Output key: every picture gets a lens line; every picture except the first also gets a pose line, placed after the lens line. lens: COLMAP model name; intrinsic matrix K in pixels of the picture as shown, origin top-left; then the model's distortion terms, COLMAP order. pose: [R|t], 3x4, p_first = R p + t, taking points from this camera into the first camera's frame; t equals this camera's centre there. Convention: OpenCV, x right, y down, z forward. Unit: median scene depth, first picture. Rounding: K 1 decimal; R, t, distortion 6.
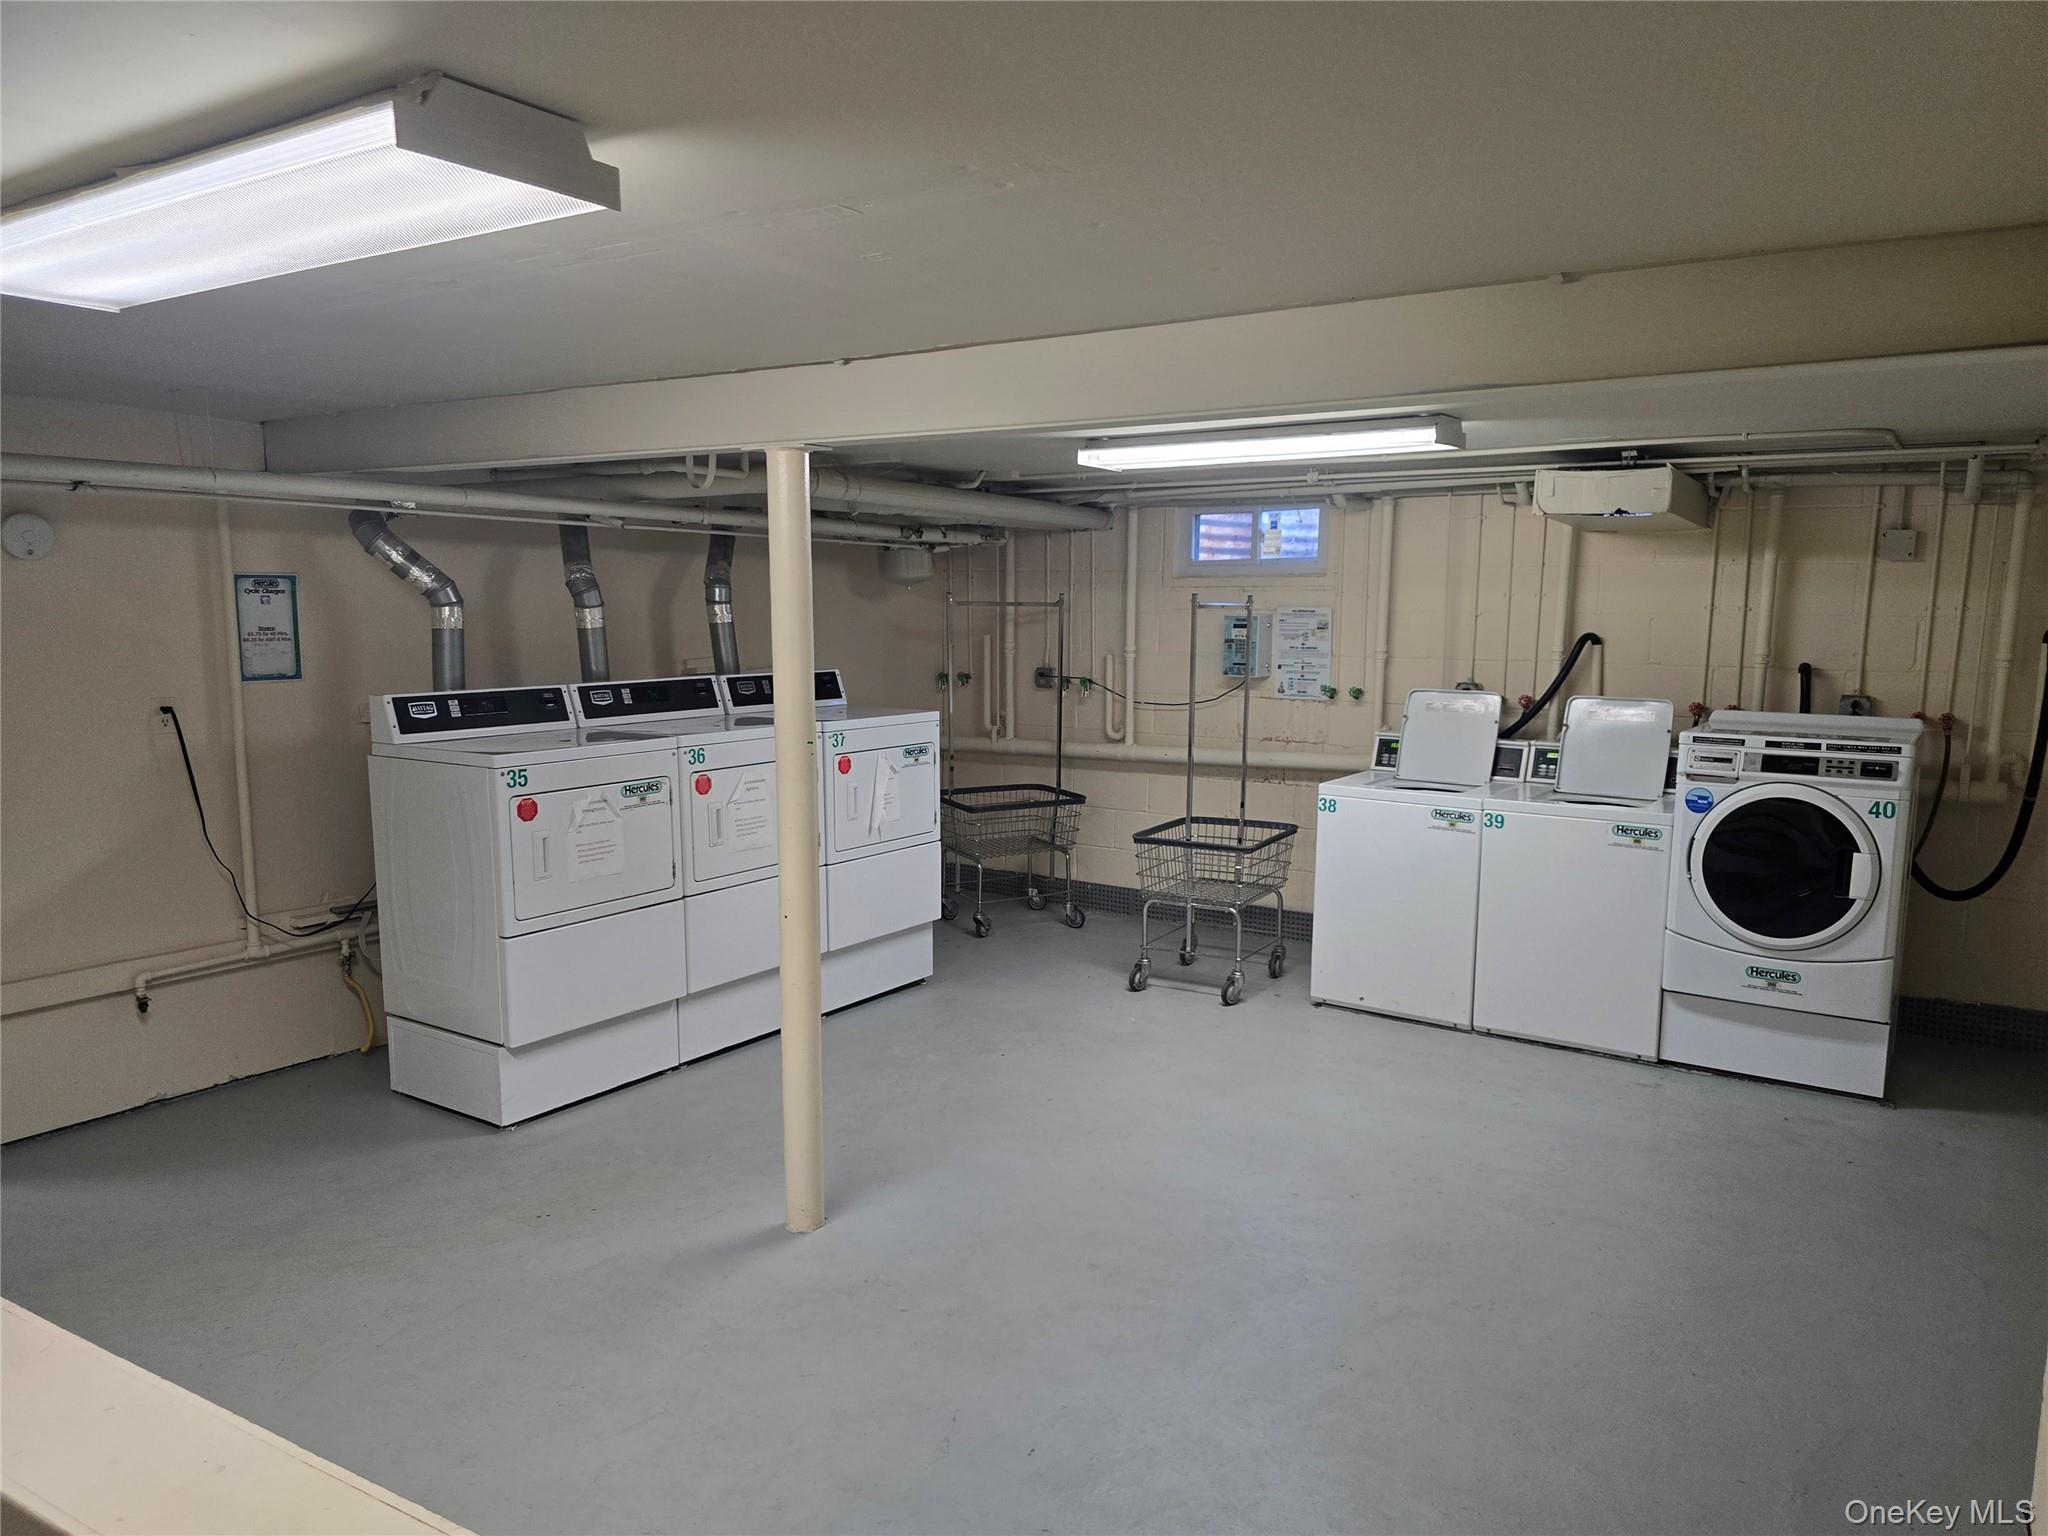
lens RADIAL K [[1386.3, 0, 1034.0], [0, 1386.3, 776.8], [0, 0, 1]] dist [0.065170, -0.057933]
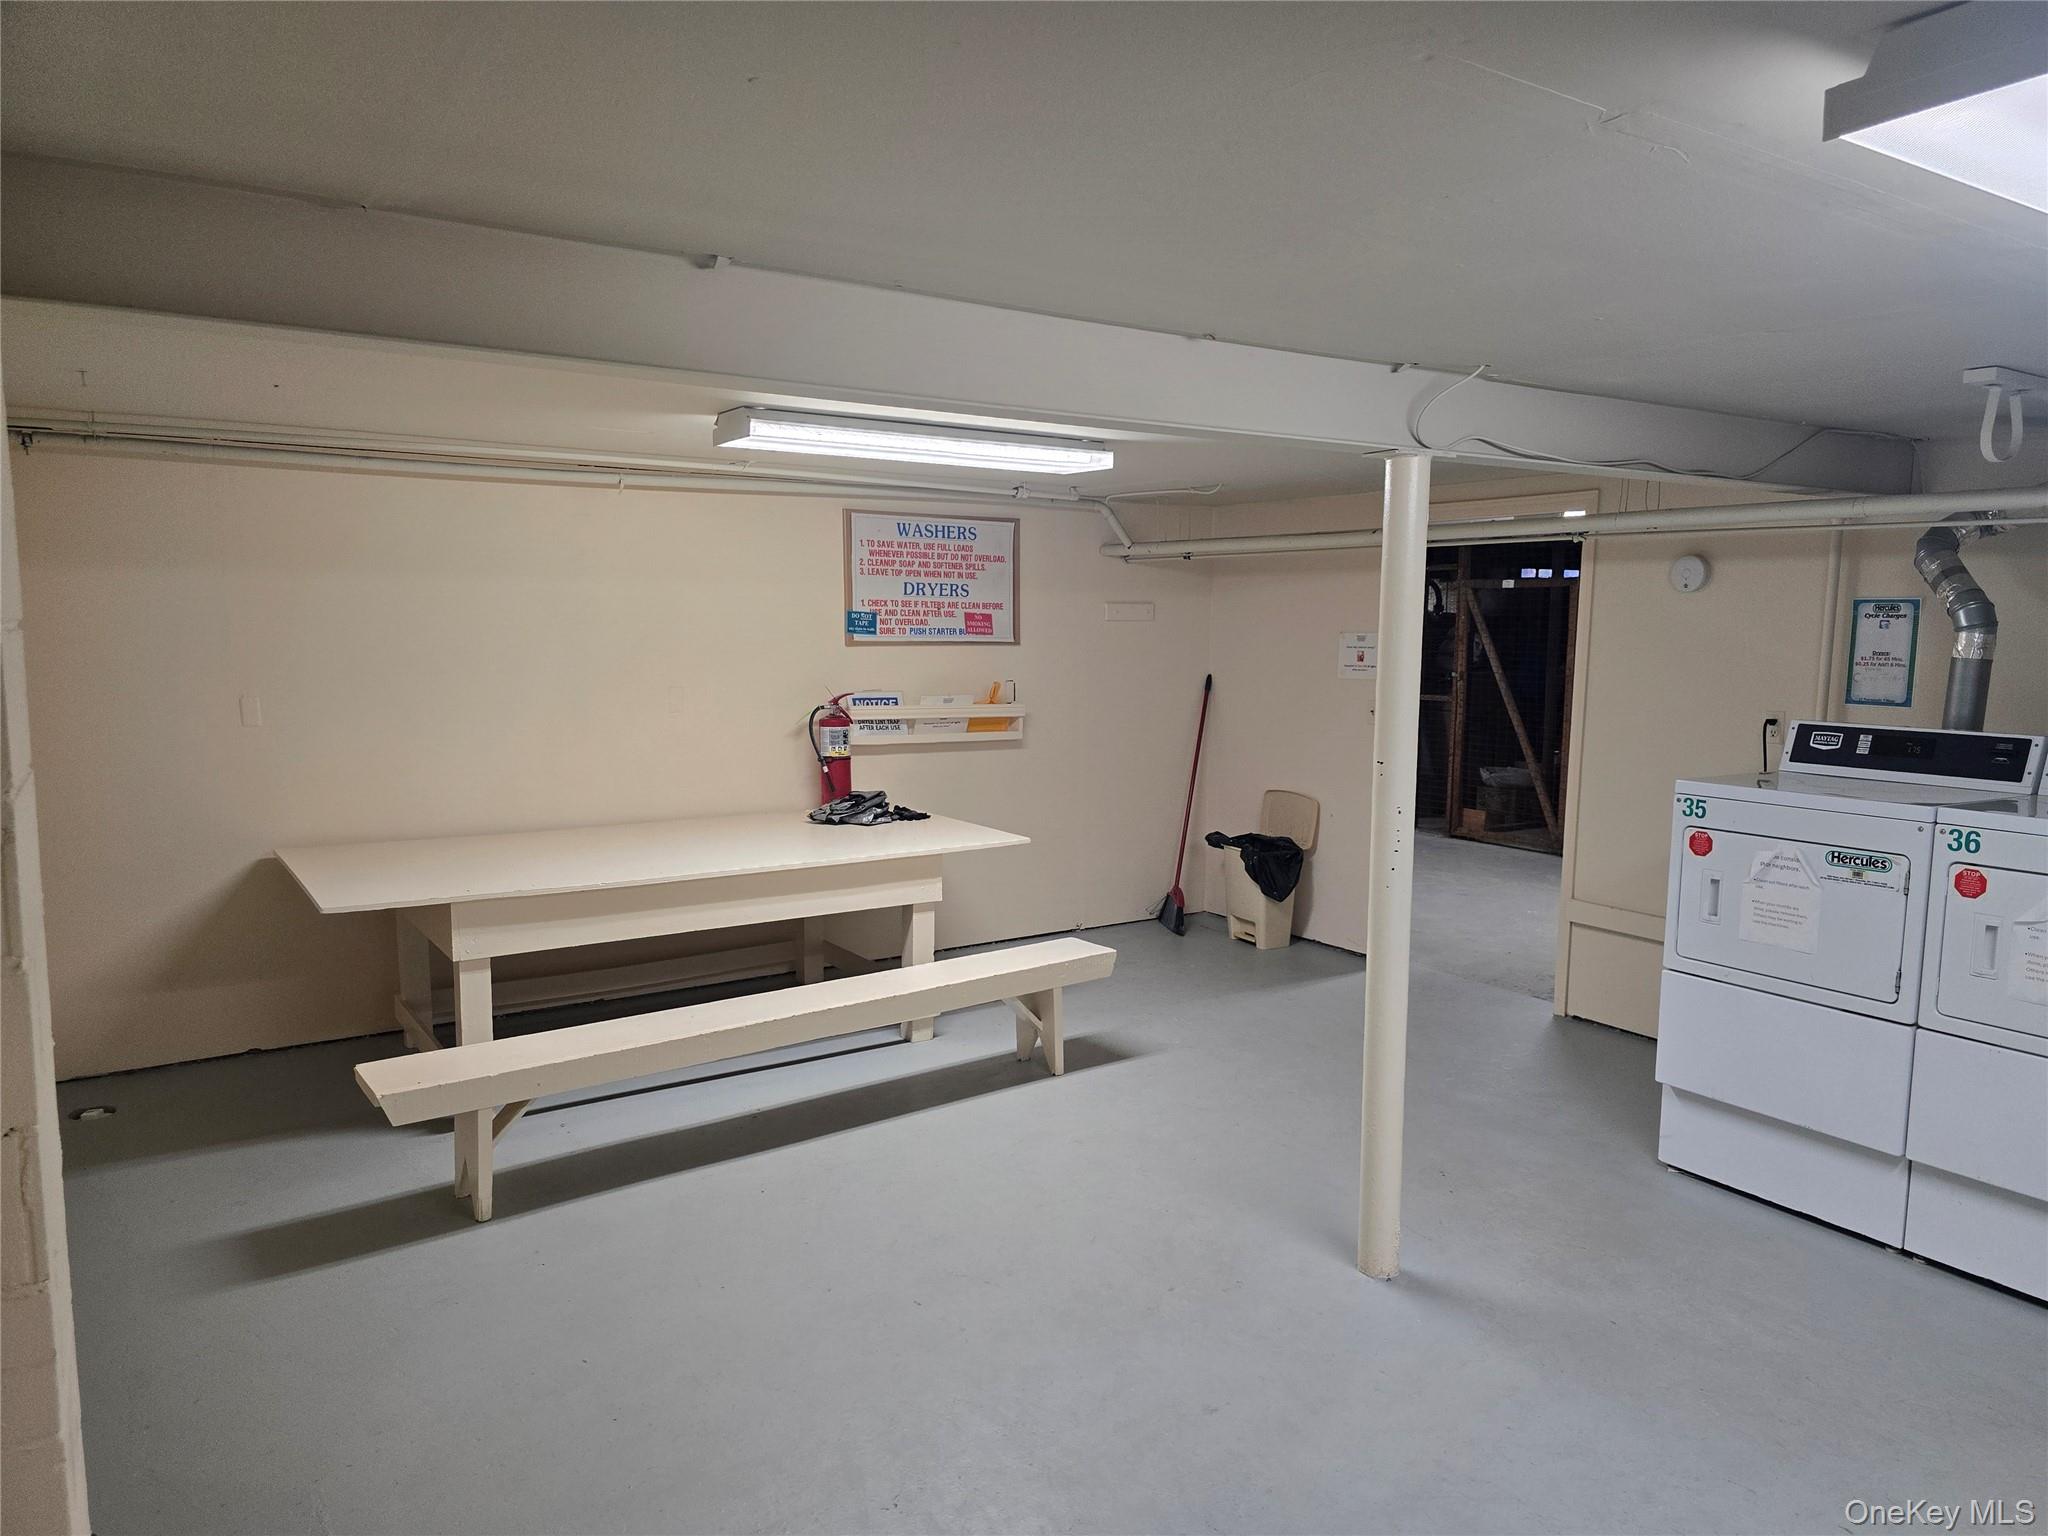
lens RADIAL K [[1386.3, 0, 1034.0], [0, 1386.3, 776.8], [0, 0, 1]] dist [0.065170, -0.057933]
pose [[-0.369728, 0.099825, -0.923762, 0.608416], [-0.131899, 0.978504, 0.158532, -0.100697], [0.919731, 0.180457, -0.348613, 0.826956]]
